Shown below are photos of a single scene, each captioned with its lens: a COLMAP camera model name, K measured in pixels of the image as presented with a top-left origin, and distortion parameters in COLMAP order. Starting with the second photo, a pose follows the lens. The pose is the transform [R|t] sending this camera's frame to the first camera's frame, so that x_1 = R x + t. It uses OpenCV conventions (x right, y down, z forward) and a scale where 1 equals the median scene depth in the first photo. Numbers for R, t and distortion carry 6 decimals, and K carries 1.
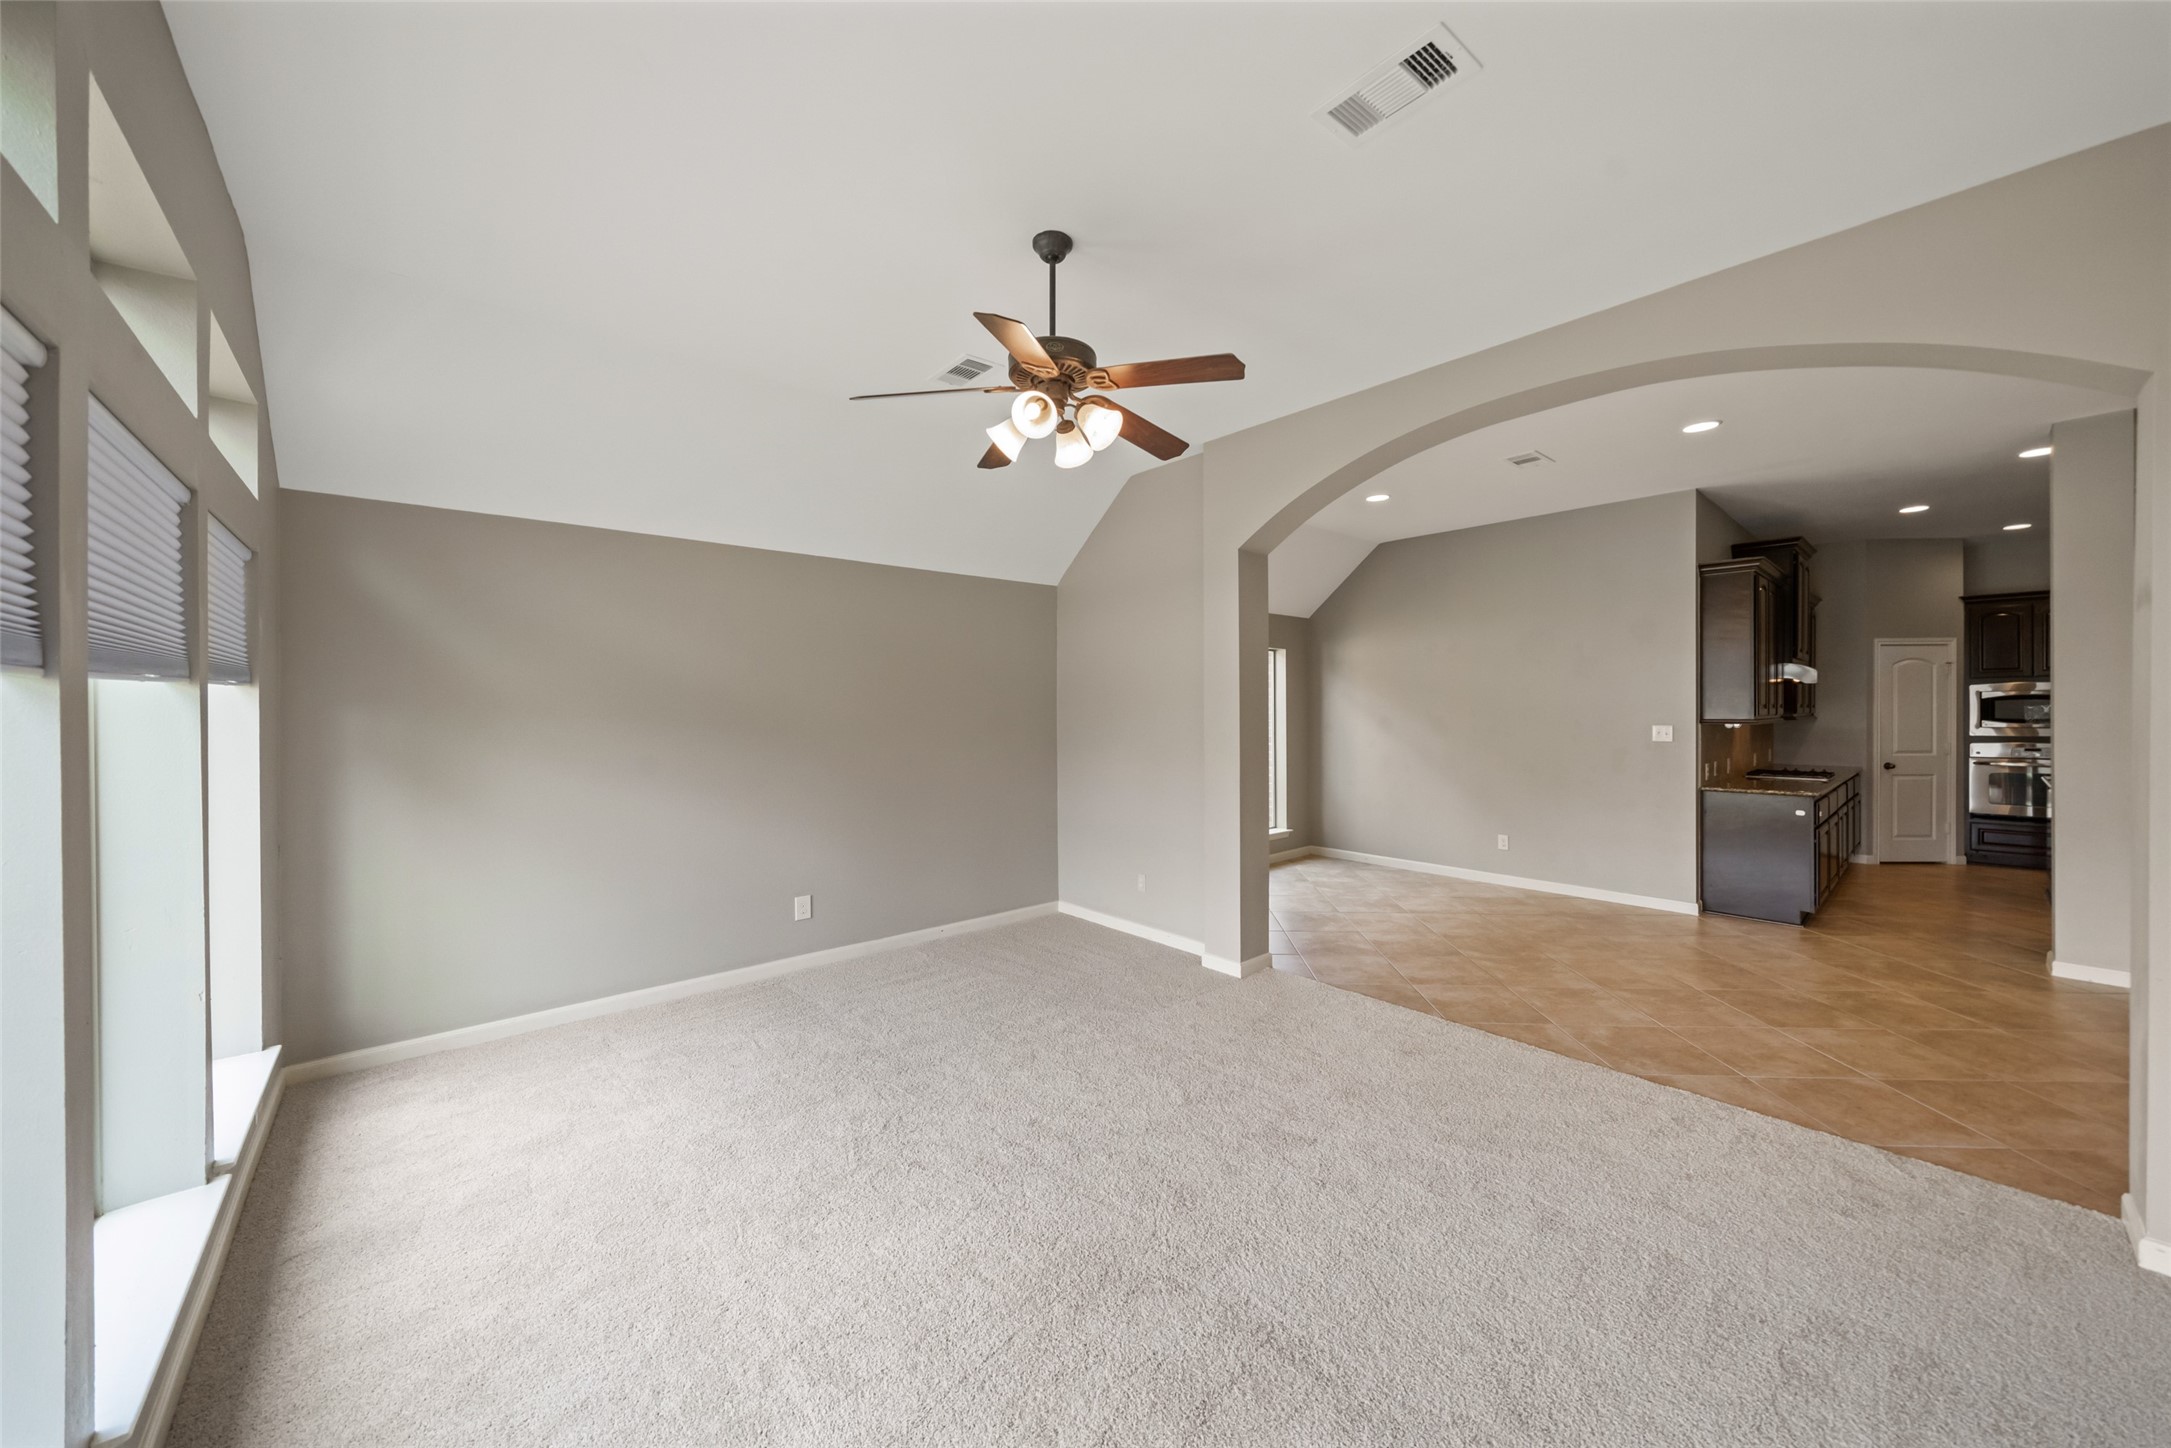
lens RADIAL K [[770.9, 0, 1093.8], [0, 770.9, 706.7], [0, 0, 1]] dist [-0.006103, 0.000152]
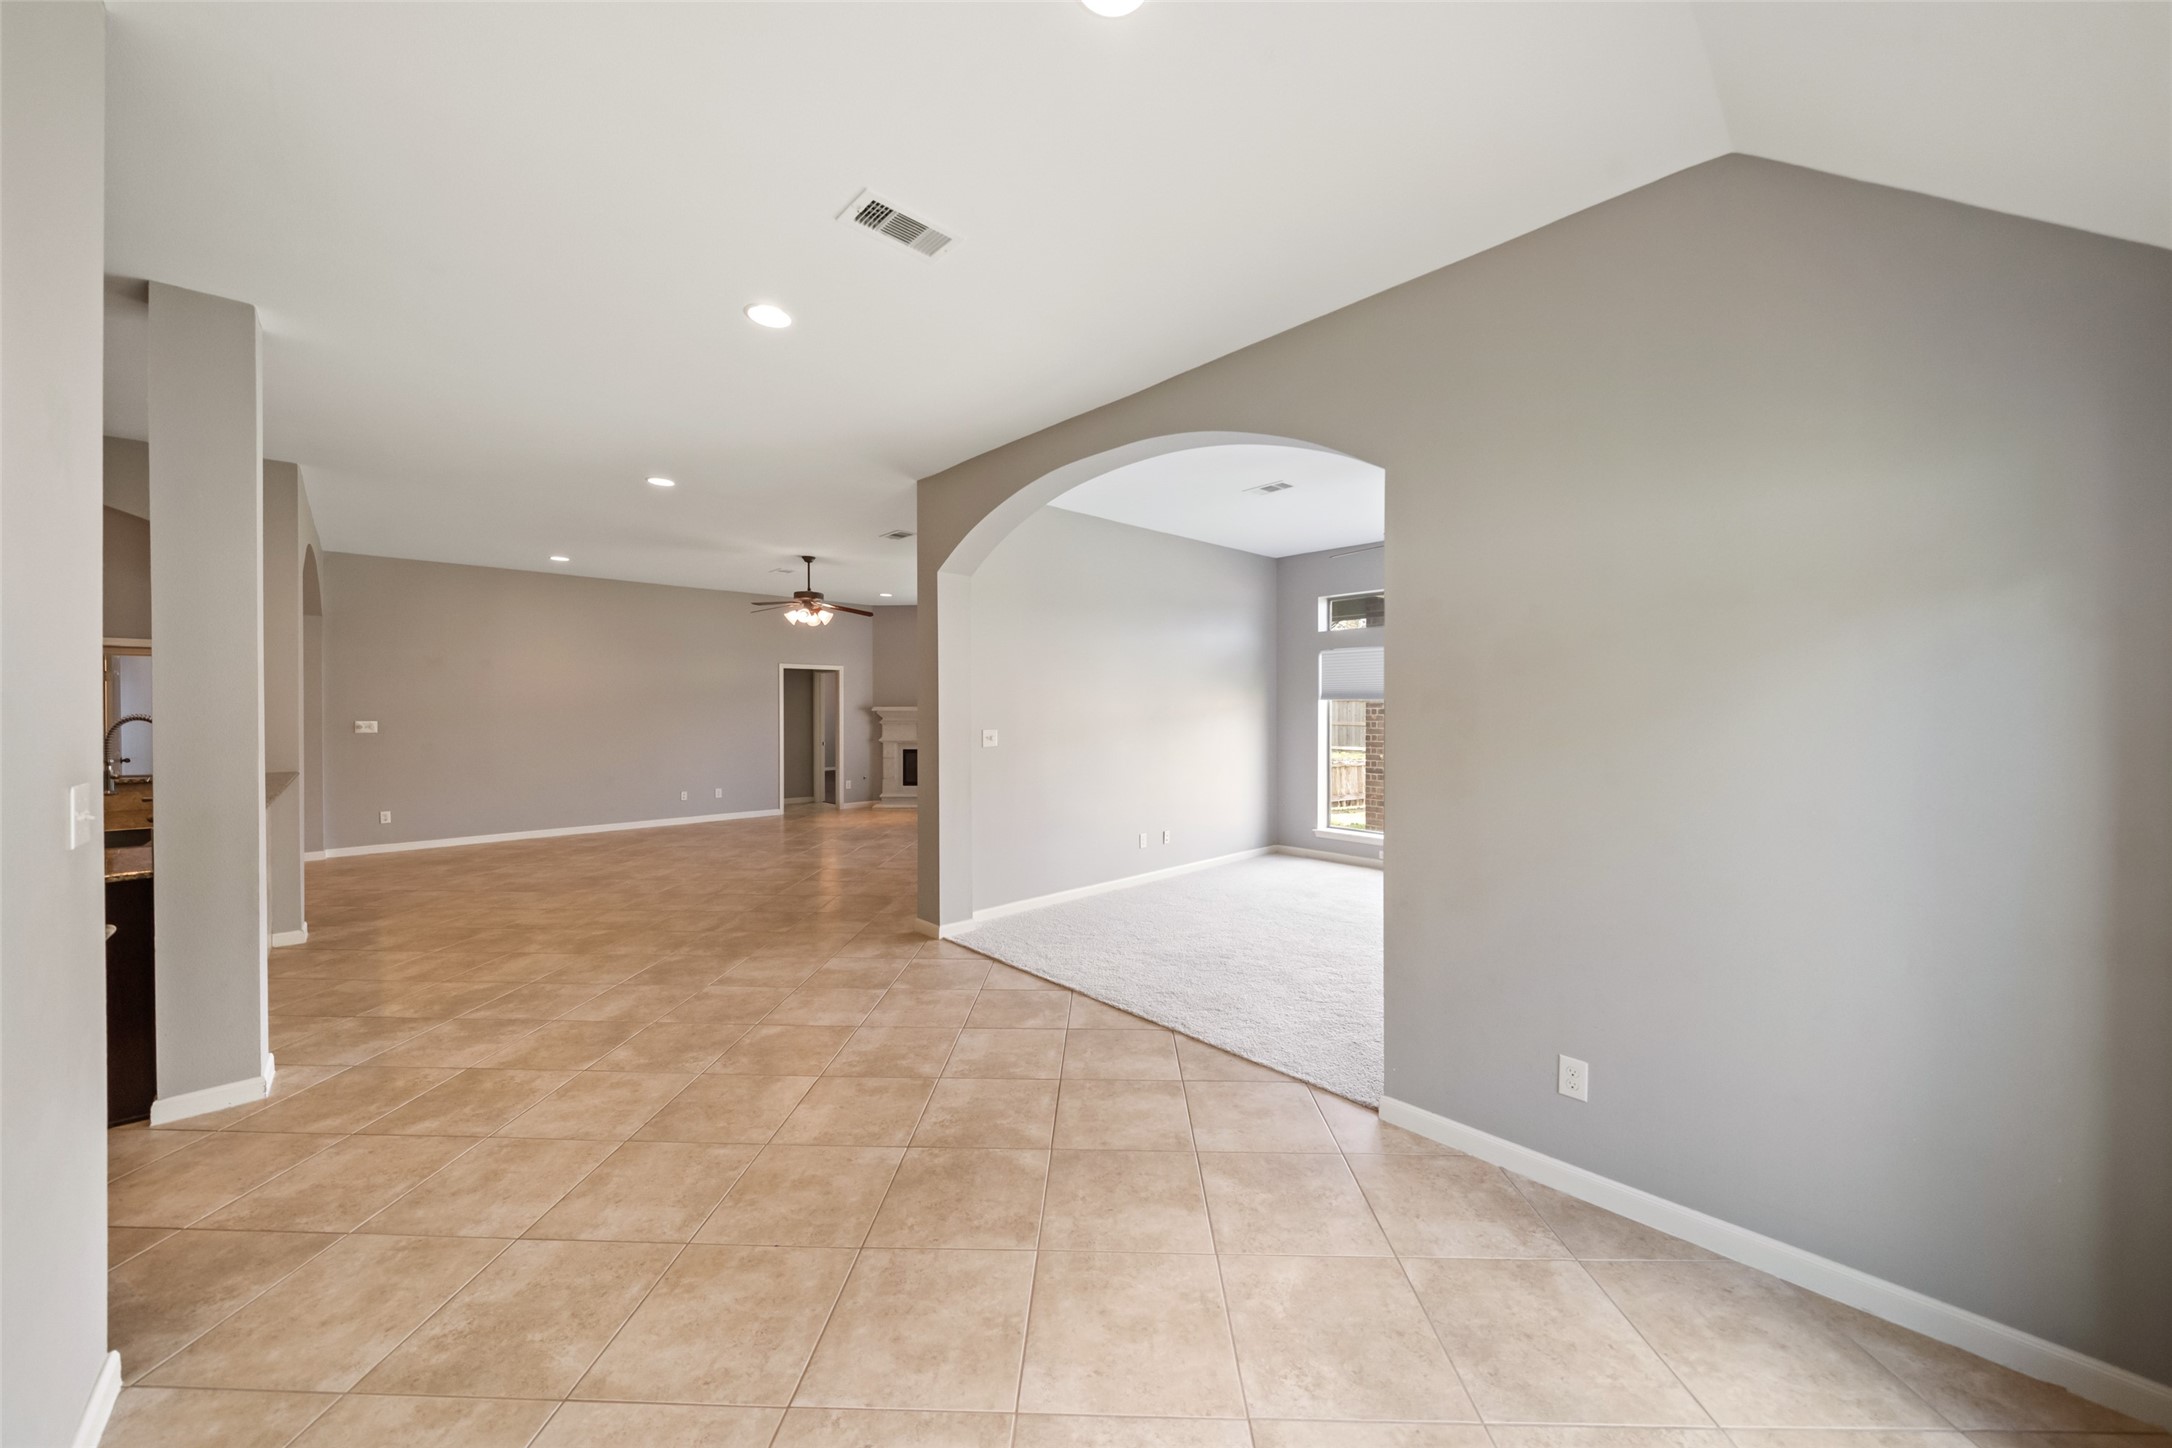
lens RADIAL K [[755.4, 0, 1091.2], [0, 755.4, 719.9], [0, 0, 1]] dist [-0.005446, 0.000262]
pose [[-0.999287, 0.009825, -0.036456, 0.324408], [0.009410, 0.999889, 0.011516, 0.000874], [0.036565, 0.011165, -0.999269, 1.069953]]
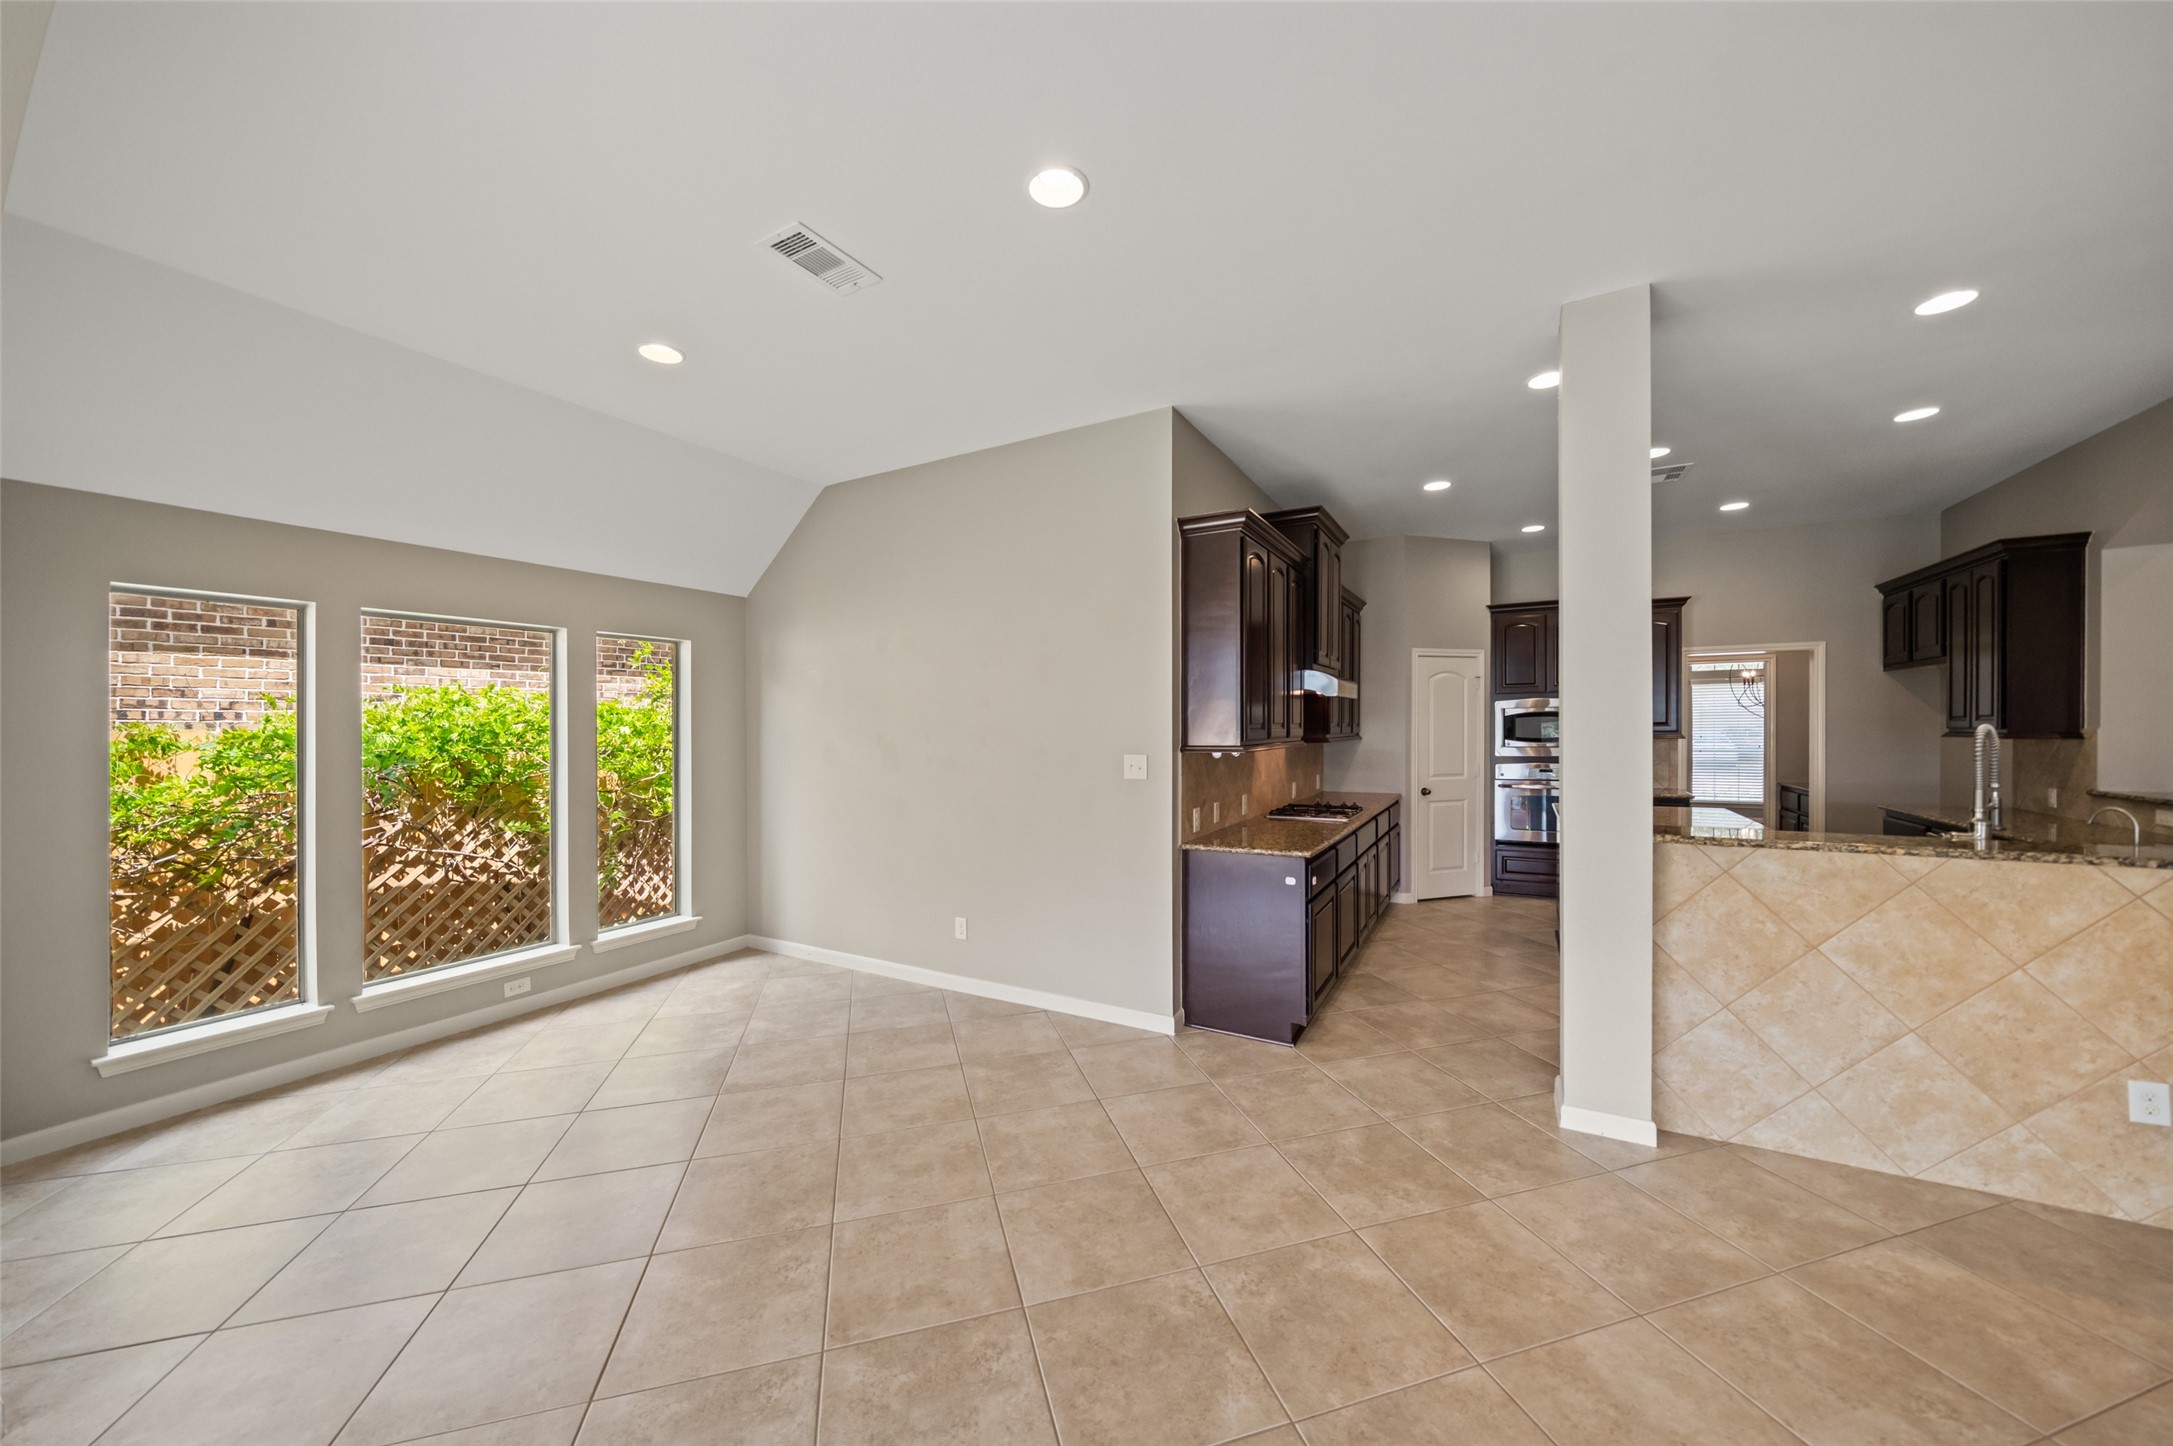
lens RADIAL K [[755.8, 0, 1091.7], [0, 755.8, 718.9], [0, 0, 1]] dist [-0.005446, 0.000262]
pose [[0.942948, 0.000761, 0.332939, 0.403147], [0.000179, 0.999996, -0.002795, -0.004579], [-0.332940, 0.002695, 0.942944, 0.319922]]
